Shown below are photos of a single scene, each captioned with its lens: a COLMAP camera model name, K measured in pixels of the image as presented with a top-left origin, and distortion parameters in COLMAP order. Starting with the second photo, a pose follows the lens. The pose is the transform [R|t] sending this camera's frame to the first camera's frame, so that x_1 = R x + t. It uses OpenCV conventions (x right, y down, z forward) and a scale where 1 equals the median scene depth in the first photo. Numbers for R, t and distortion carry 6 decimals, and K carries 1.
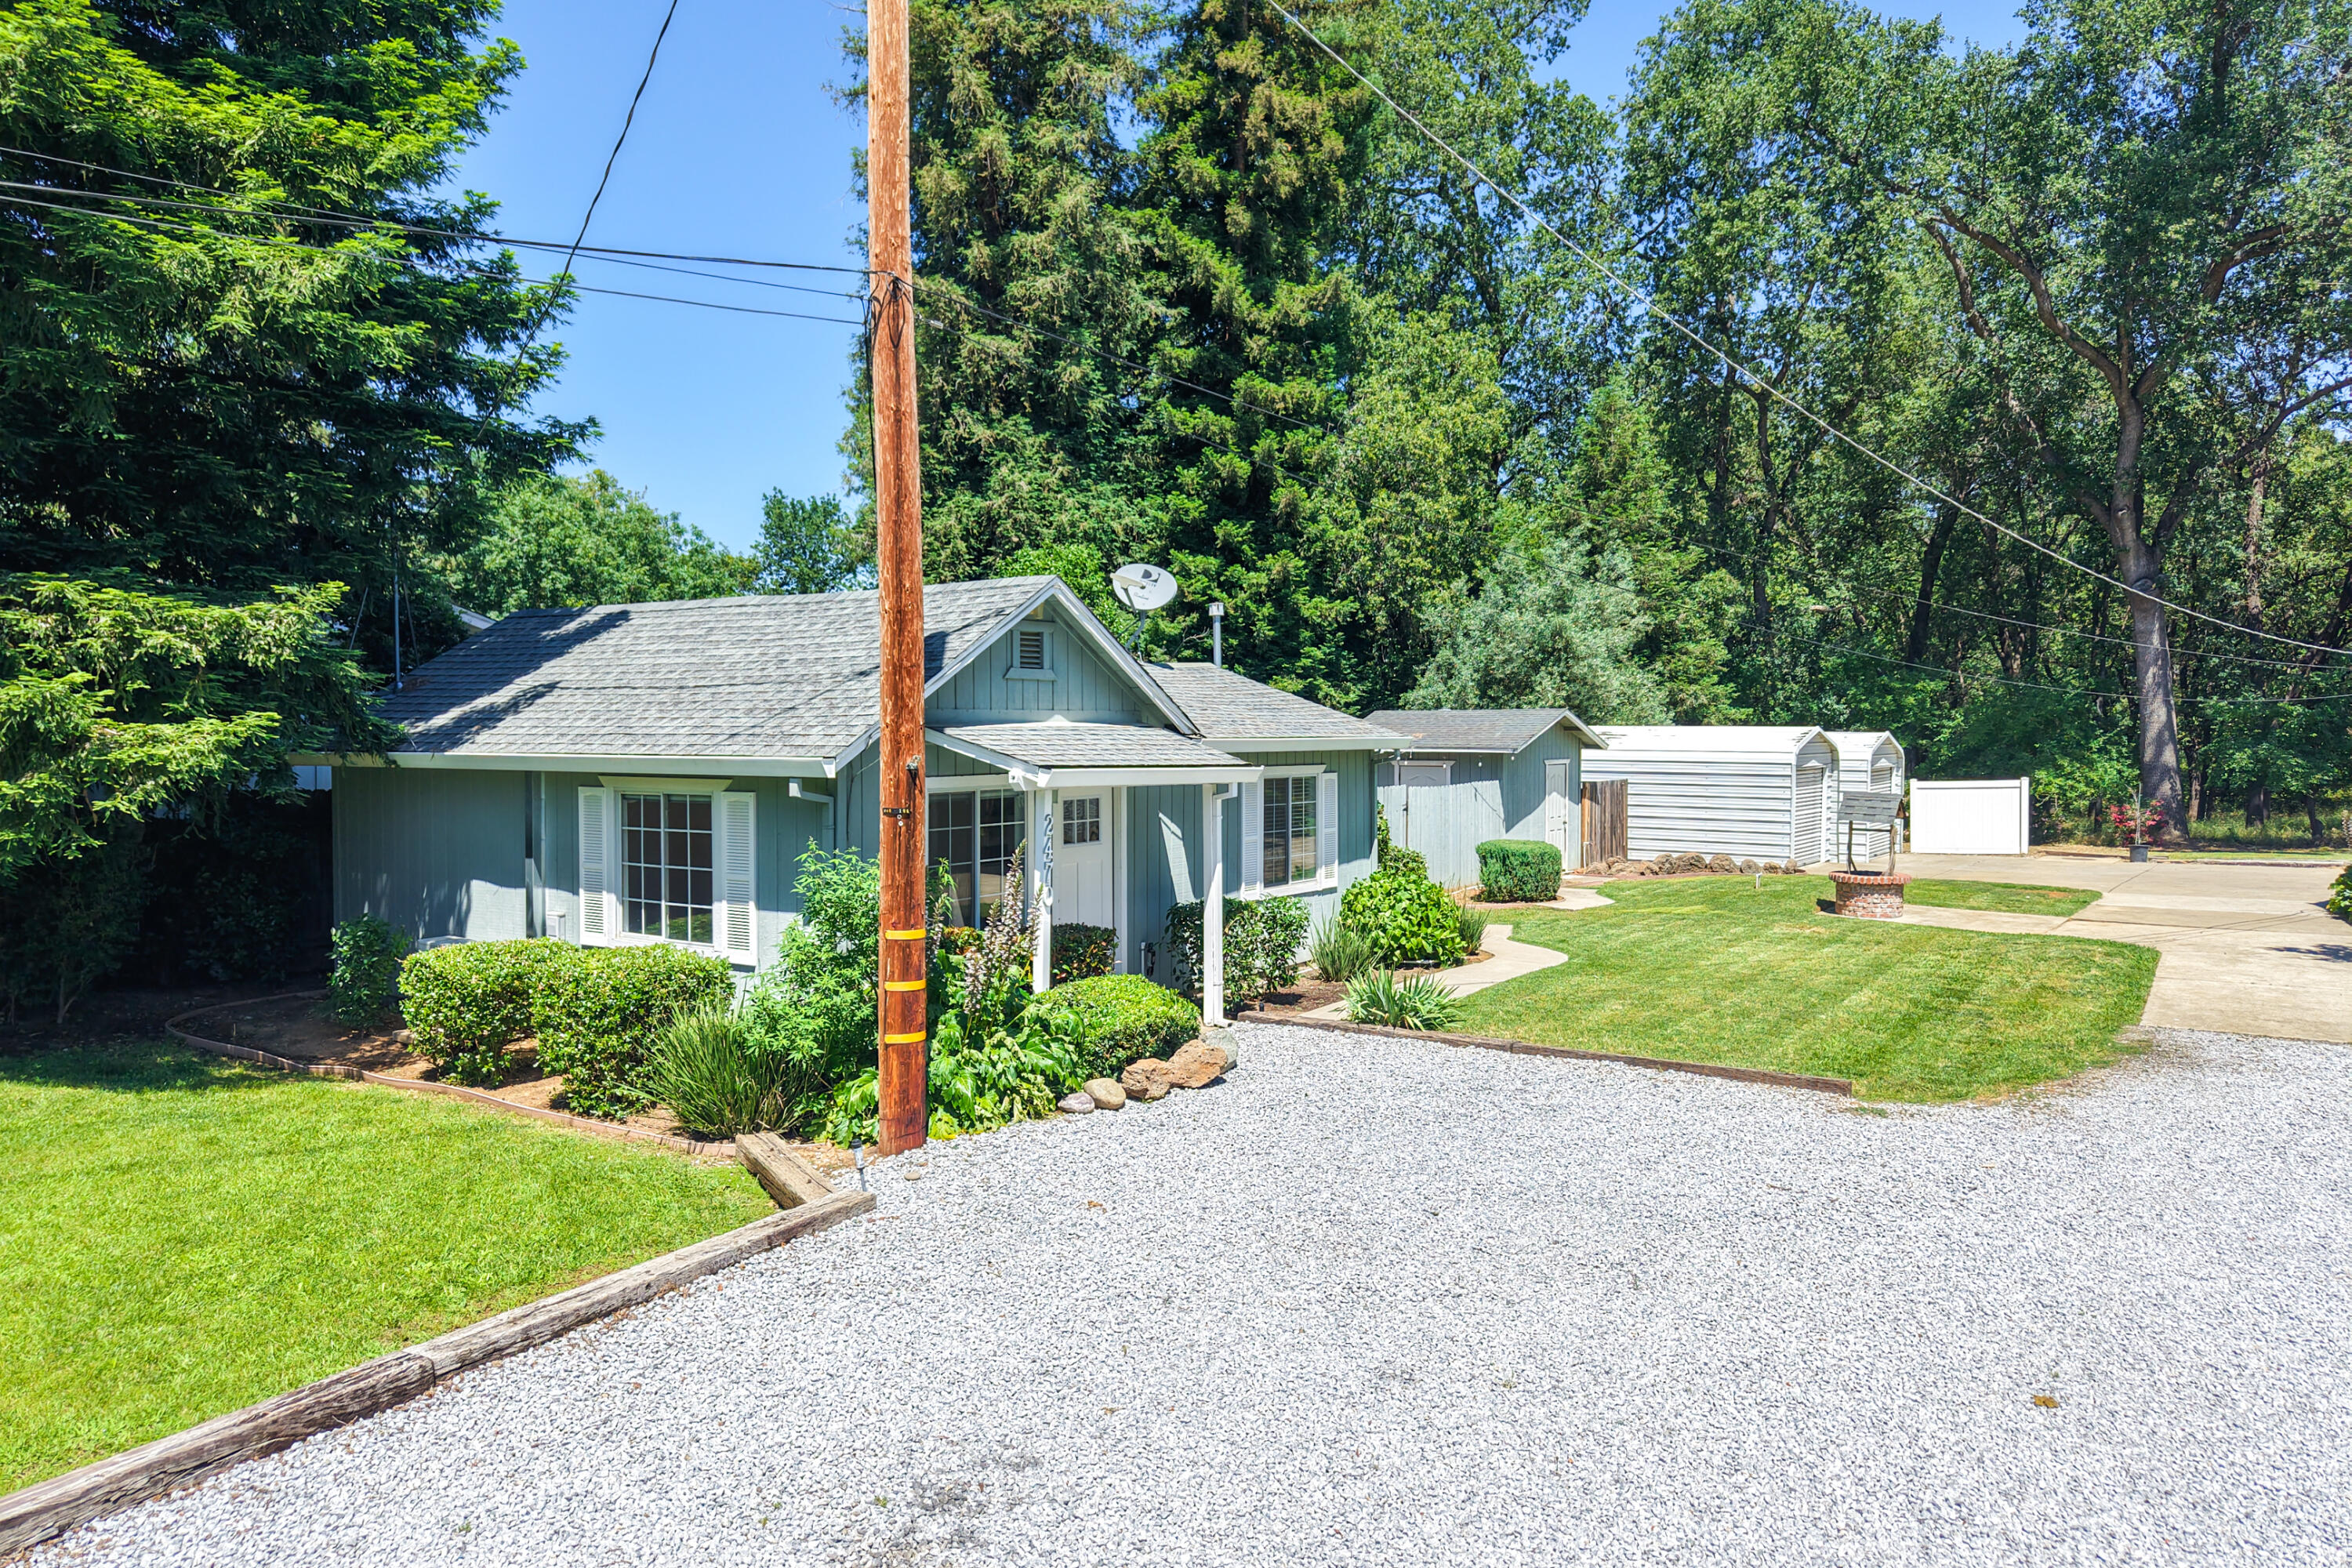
lens RADIAL K [[1589.2, 0, 1193.9], [0, 1589.2, 786.2], [0, 0, 1]] dist [0.043140, -0.039726]
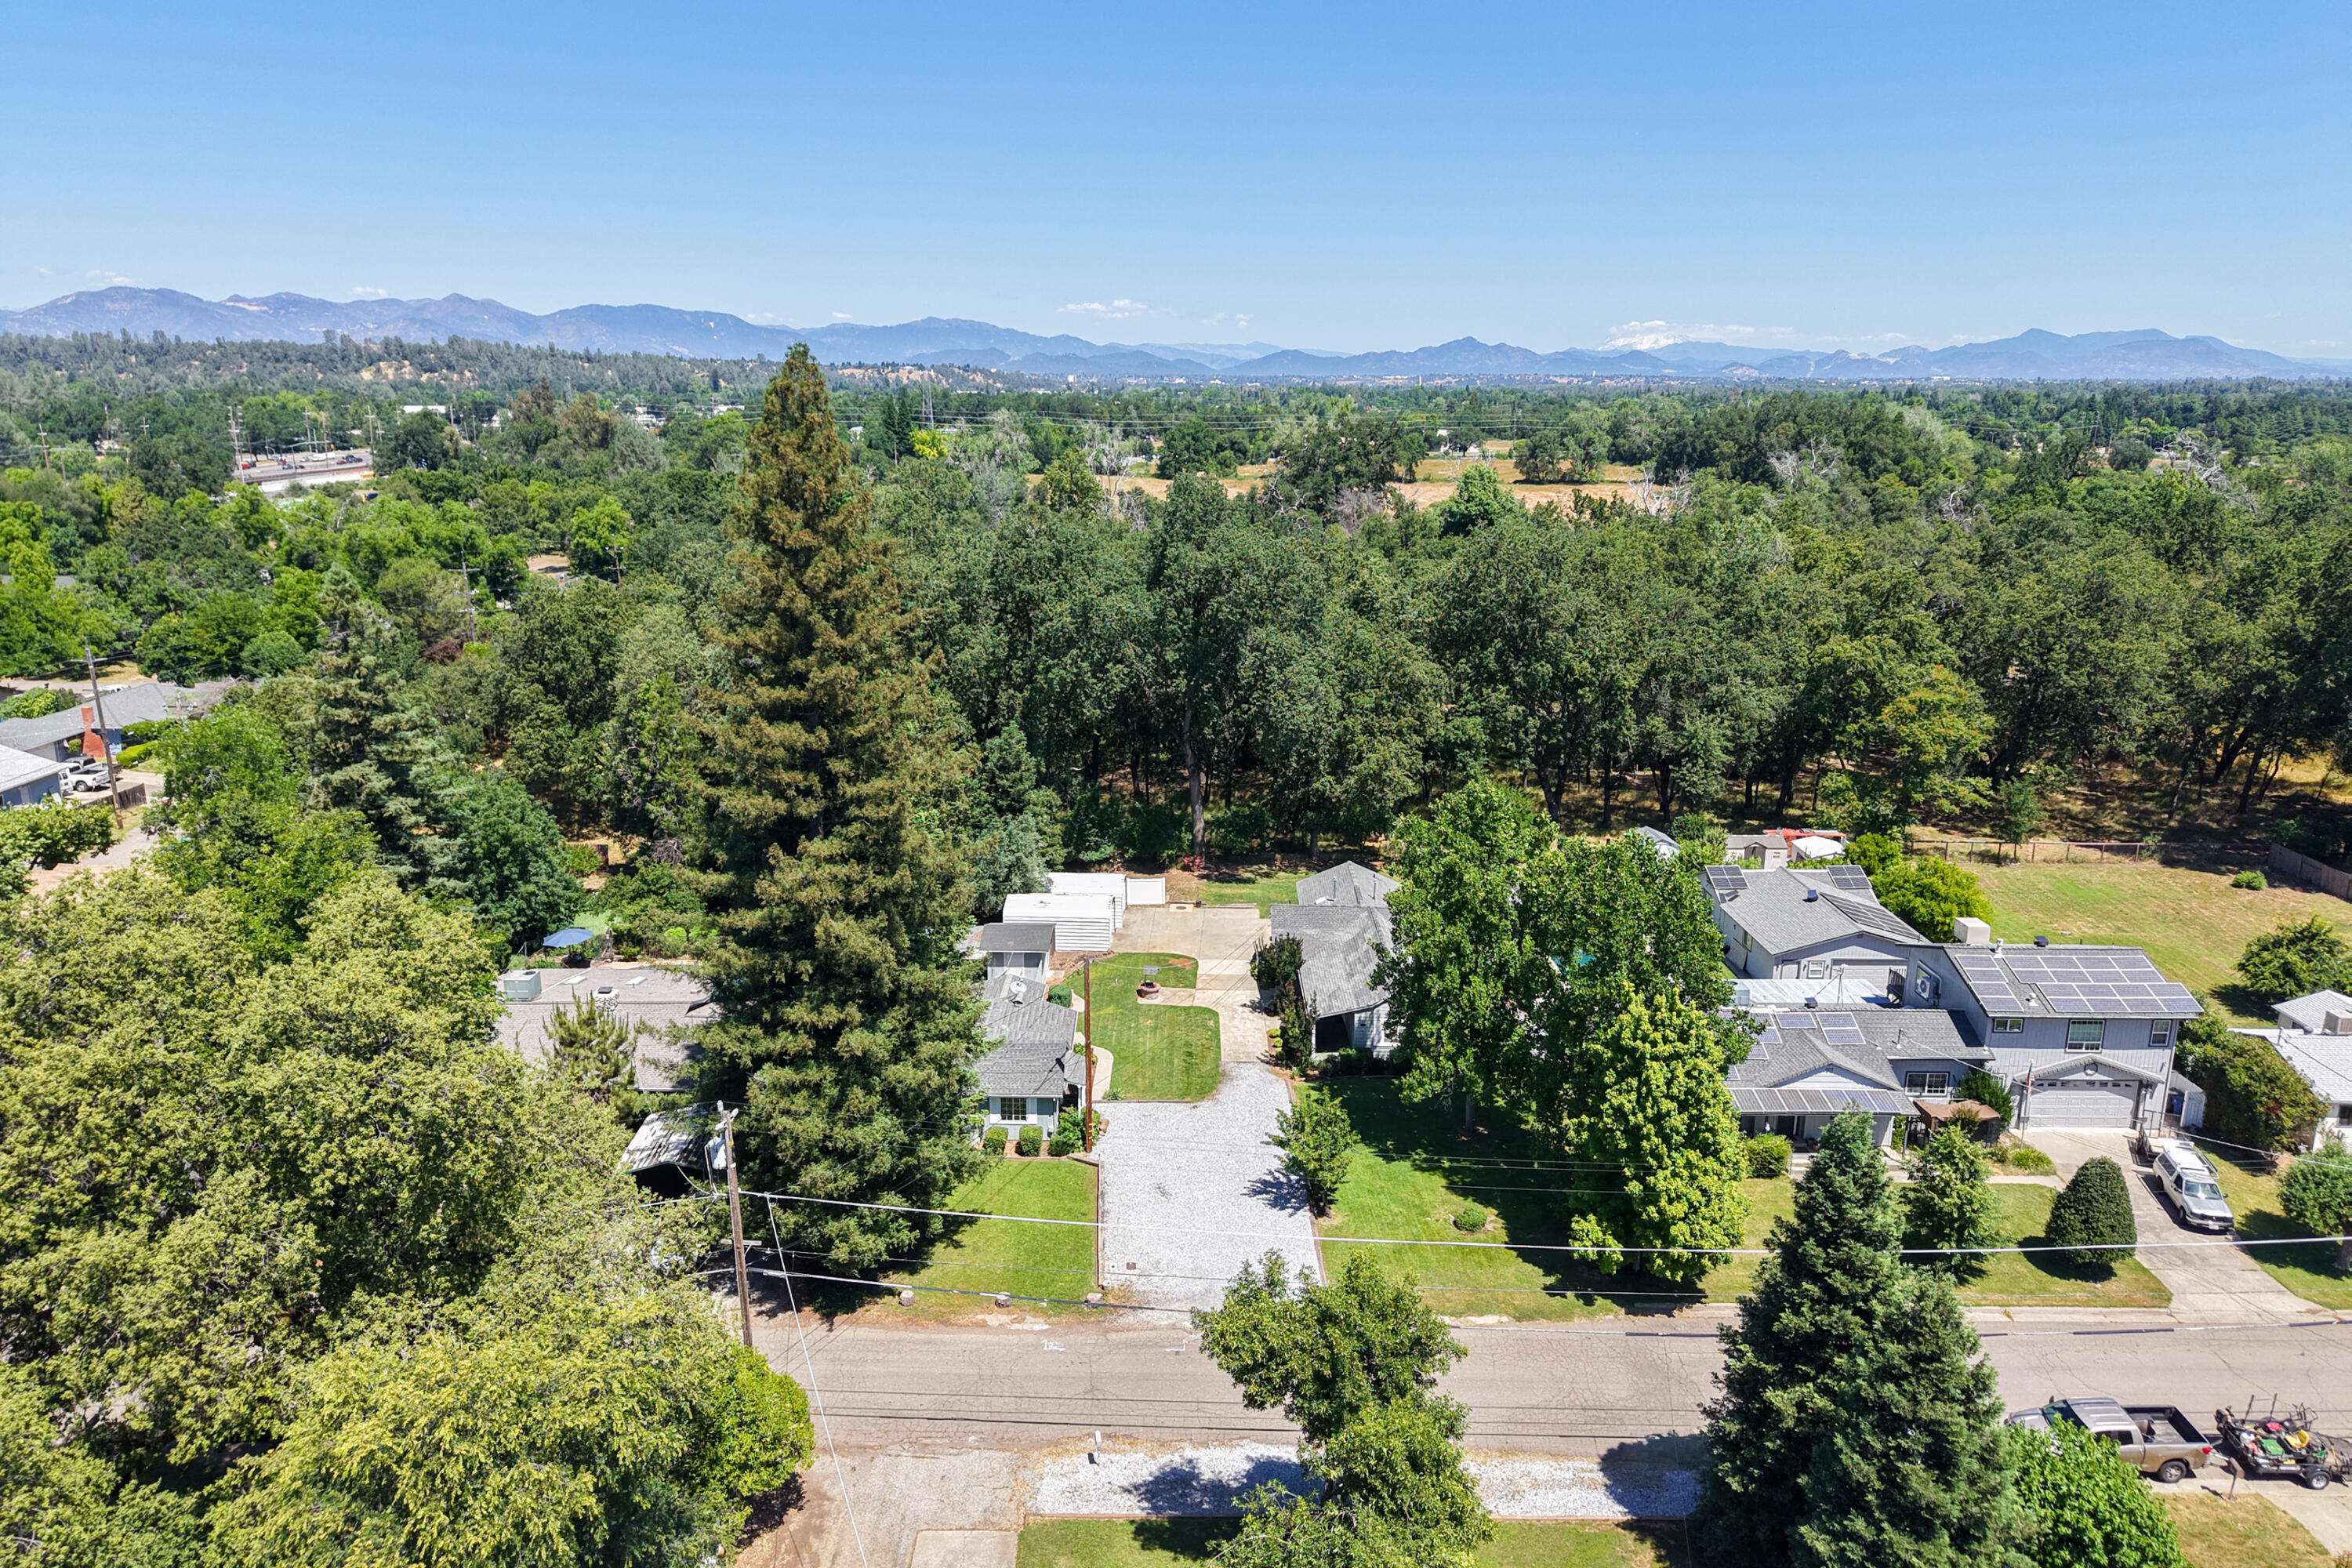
lens RADIAL K [[1589.2, 0, 1193.9], [0, 1589.2, 786.2], [0, 0, 1]] dist [0.043140, -0.039726]
pose [[0.836586, -0.127866, 0.532704, -0.919724], [0.004287, 0.973879, 0.227028, -0.813980], [-0.547819, -0.187644, 0.815282, -1.304921]]
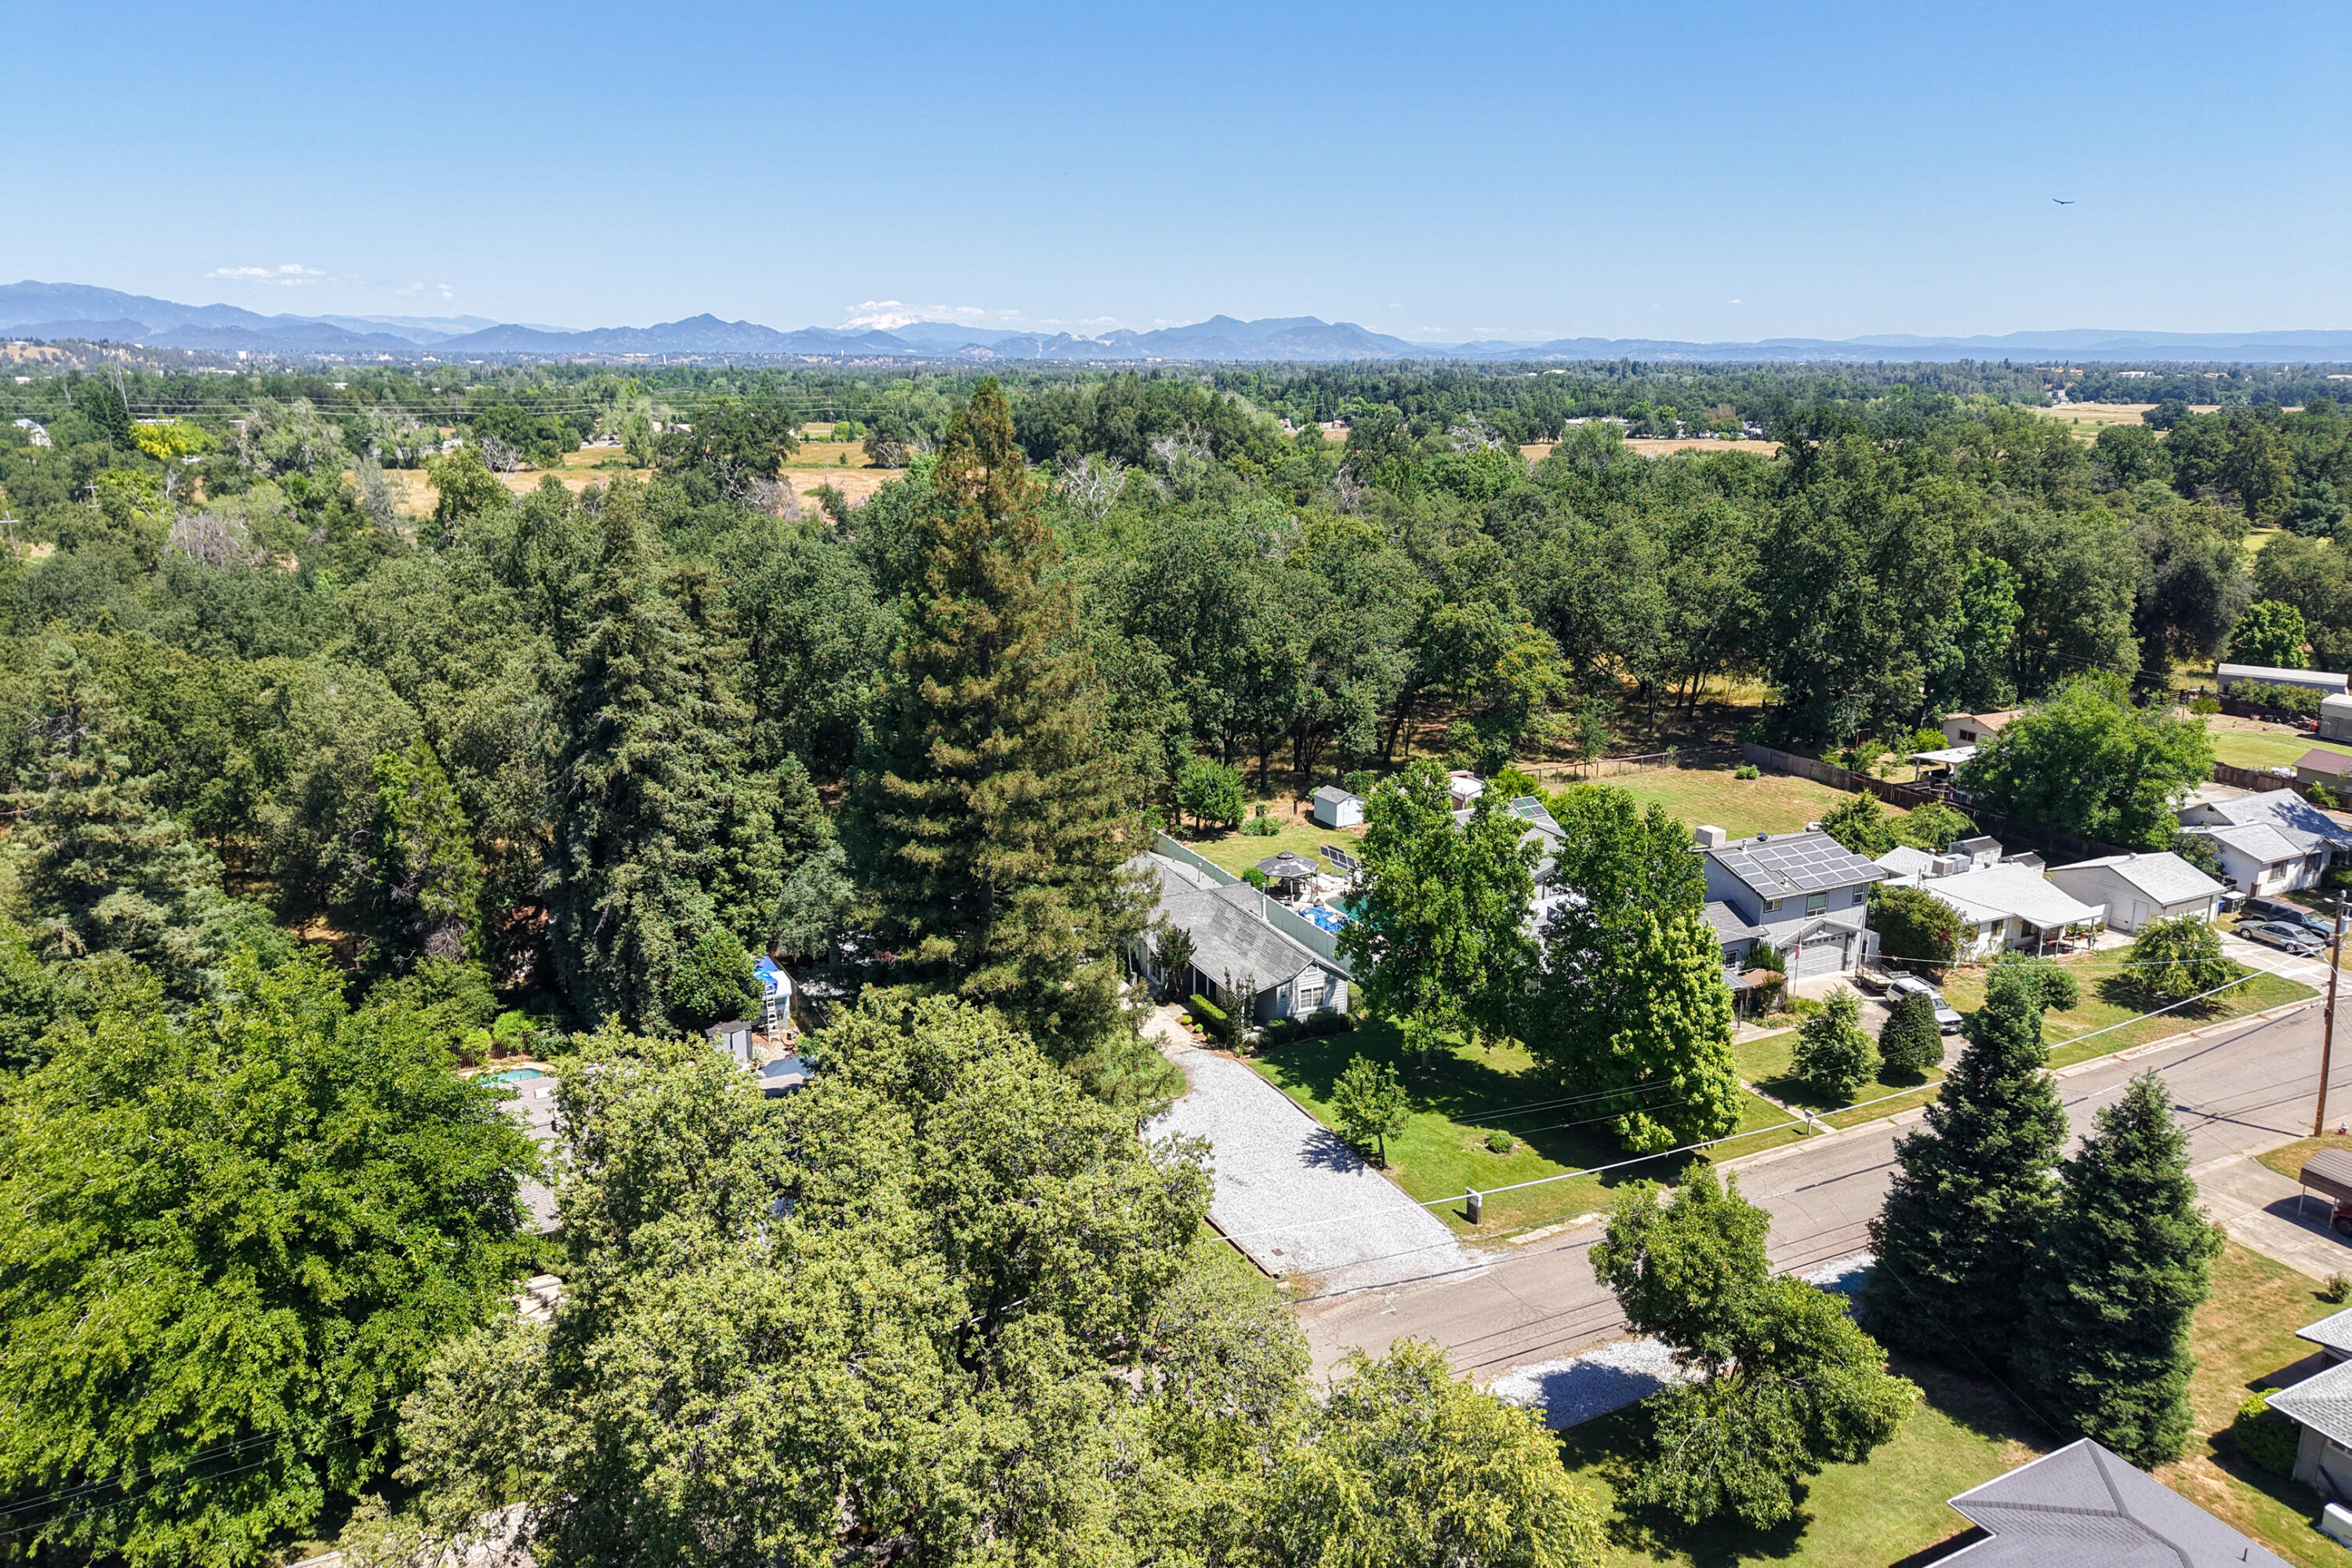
lens RADIAL K [[1589.2, 0, 1193.9], [0, 1589.2, 786.2], [0, 0, 1]] dist [0.043140, -0.039726]
pose [[0.505184, -0.217346, 0.835194, -1.563285], [0.014116, 0.969719, 0.243816, -0.872167], [-0.862896, -0.111383, 0.492955, -0.715431]]
